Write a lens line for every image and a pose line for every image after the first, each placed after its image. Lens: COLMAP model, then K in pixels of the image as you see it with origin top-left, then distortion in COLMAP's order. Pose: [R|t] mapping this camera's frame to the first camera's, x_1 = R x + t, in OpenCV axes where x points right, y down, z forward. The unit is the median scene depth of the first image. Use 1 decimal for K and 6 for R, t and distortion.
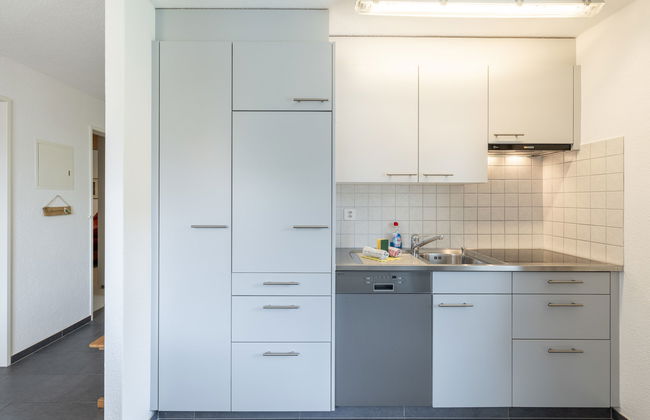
lens RADIAL K [[313.5, 0, 318.8], [0, 313.5, 199.3], [0, 0, 1]] dist [-0.000185, -0.000082]
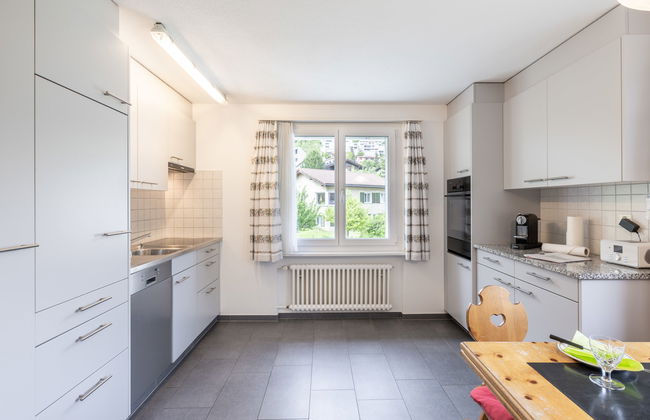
lens RADIAL K [[313.5, 0, 318.8], [0, 313.5, 199.3], [0, 0, 1]] dist [-0.000185, -0.000082]
pose [[0.014330, 0.009035, 0.999857, -0.897033], [0.006004, 0.999940, -0.009122, -0.000797], [-0.999879, 0.006134, 0.014275, 0.357876]]
